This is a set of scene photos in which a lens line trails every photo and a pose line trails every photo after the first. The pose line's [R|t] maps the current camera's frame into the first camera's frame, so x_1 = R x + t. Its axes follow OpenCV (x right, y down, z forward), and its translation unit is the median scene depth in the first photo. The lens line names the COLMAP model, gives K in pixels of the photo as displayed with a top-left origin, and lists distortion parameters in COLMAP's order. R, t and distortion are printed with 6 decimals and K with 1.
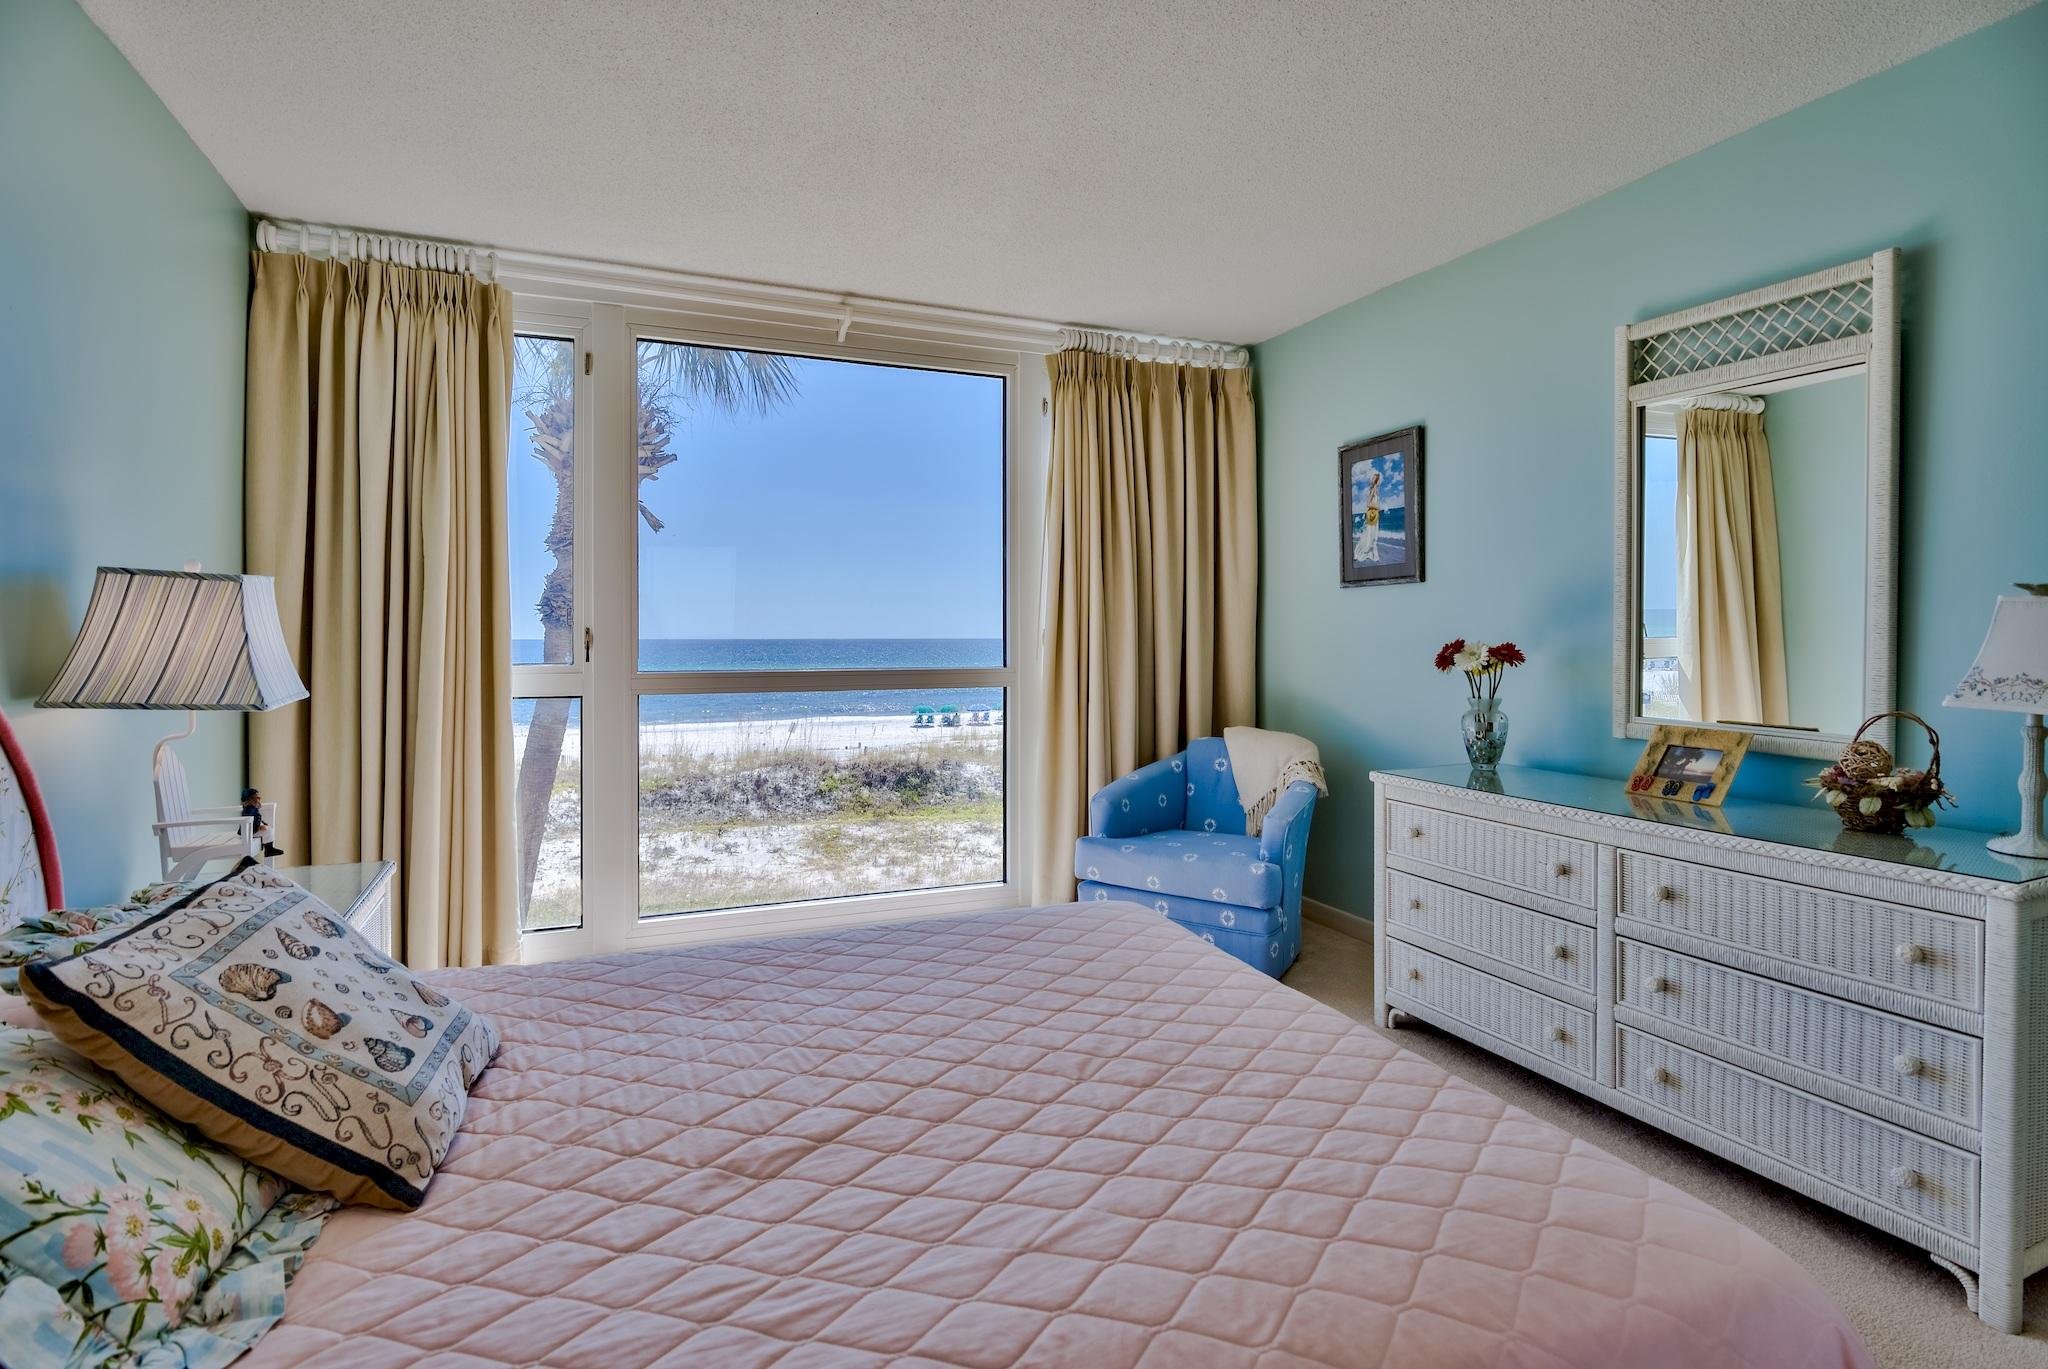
lens RADIAL K [[998.6, 0, 1023.8], [0, 998.6, 654.3], [0, 0, 1]] dist [-0.004434, -0.001185]
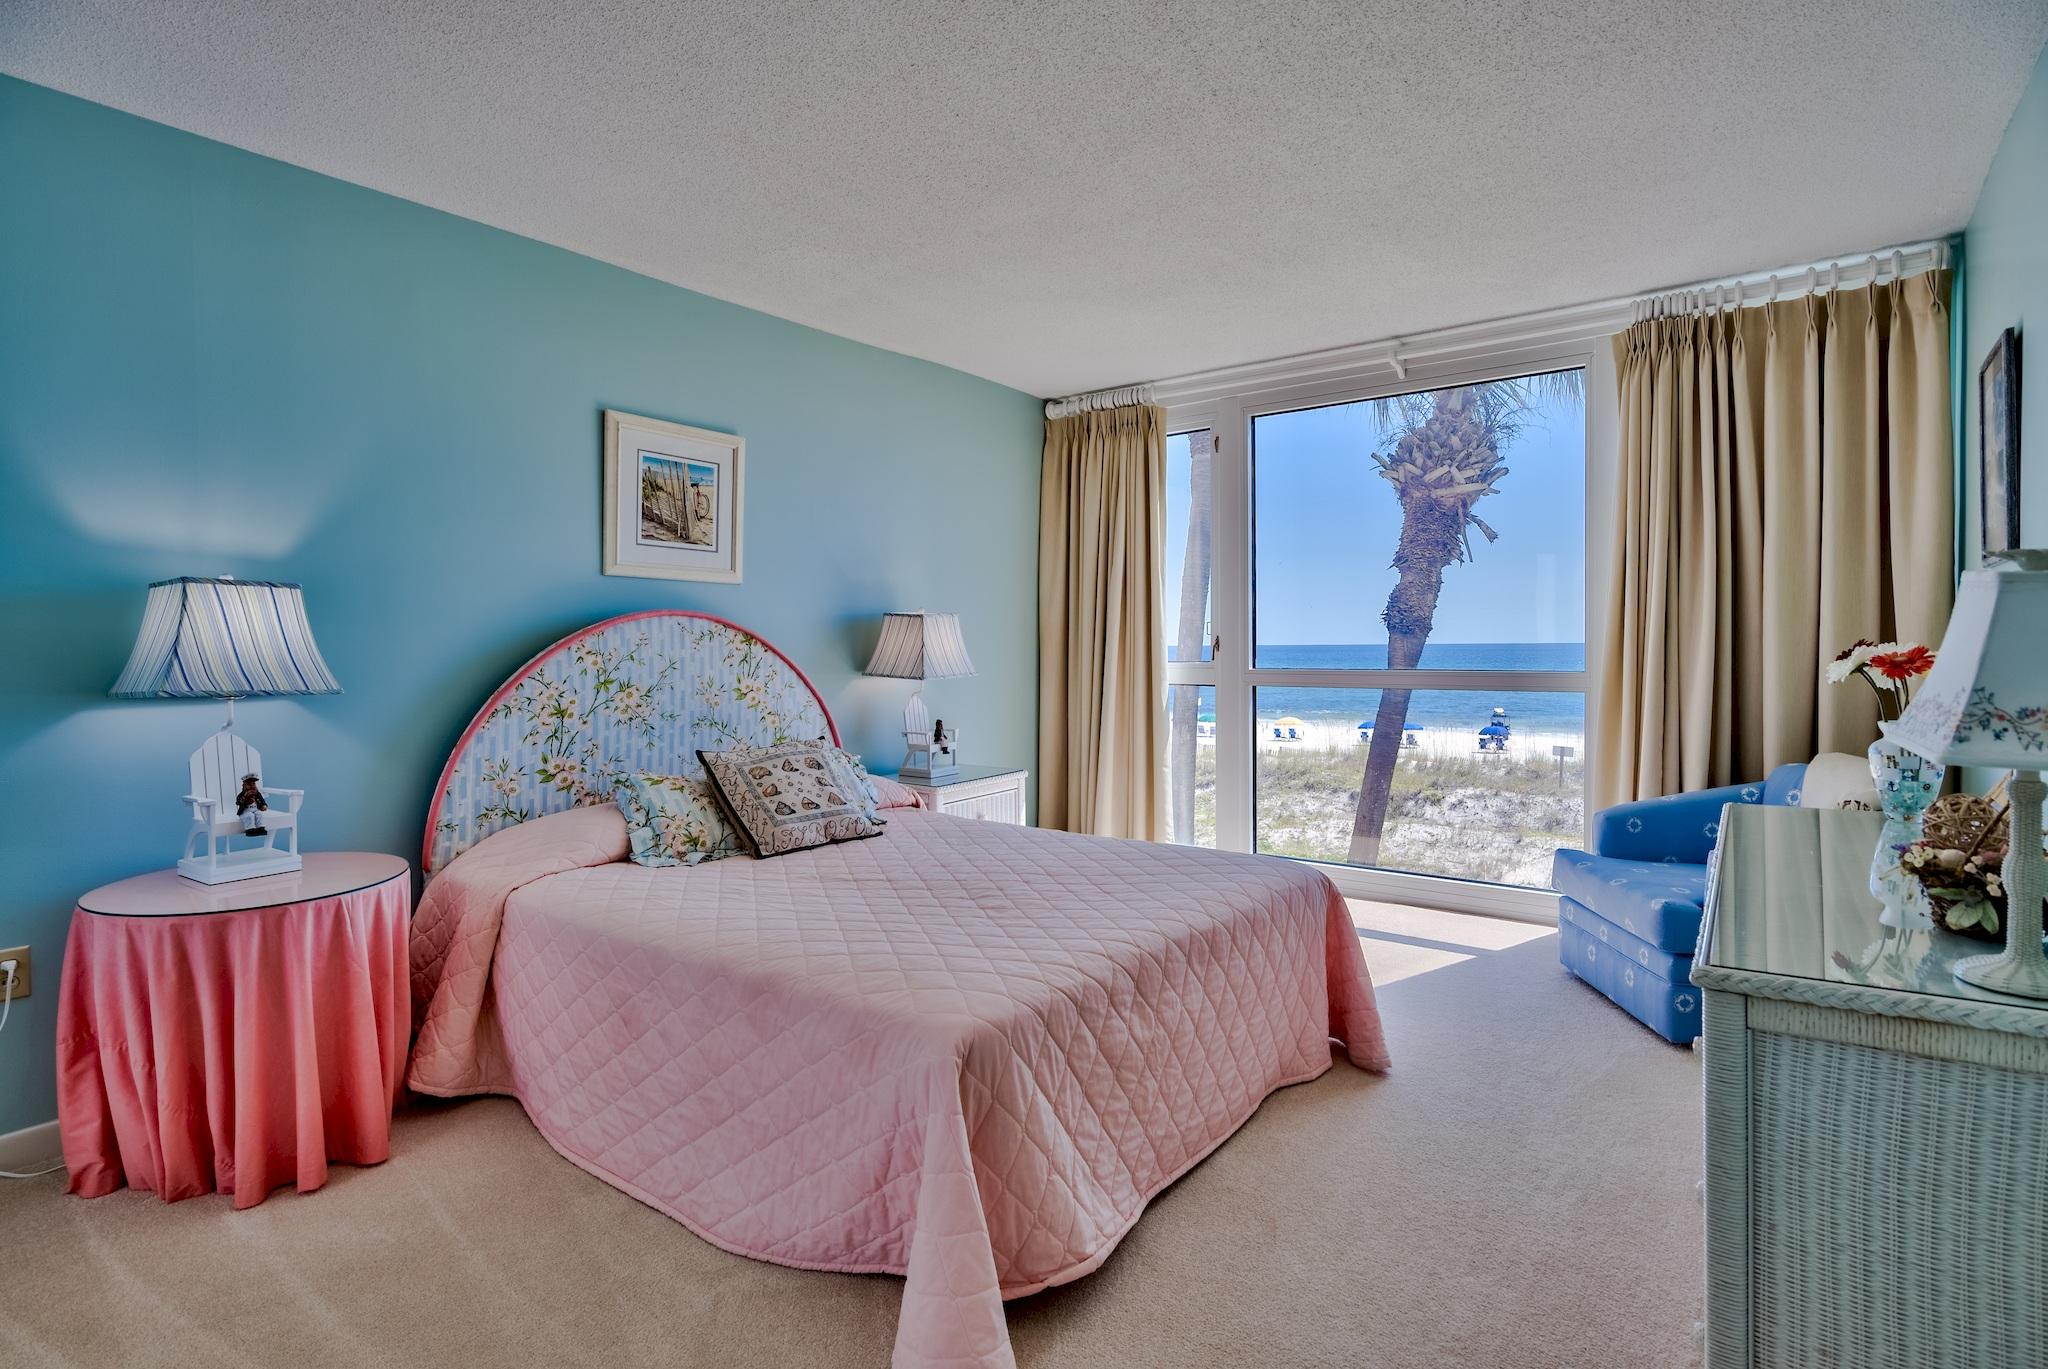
lens RADIAL K [[1007.7, 0, 1066.9], [0, 1007.7, 680.2], [0, 0, 1]] dist [0.001263, 0.000134]
pose [[0.524132, 0.029550, -0.851124, 0.712479], [-0.009625, 0.999540, 0.028776, -0.003677], [0.851582, -0.006890, 0.524175, 0.098154]]
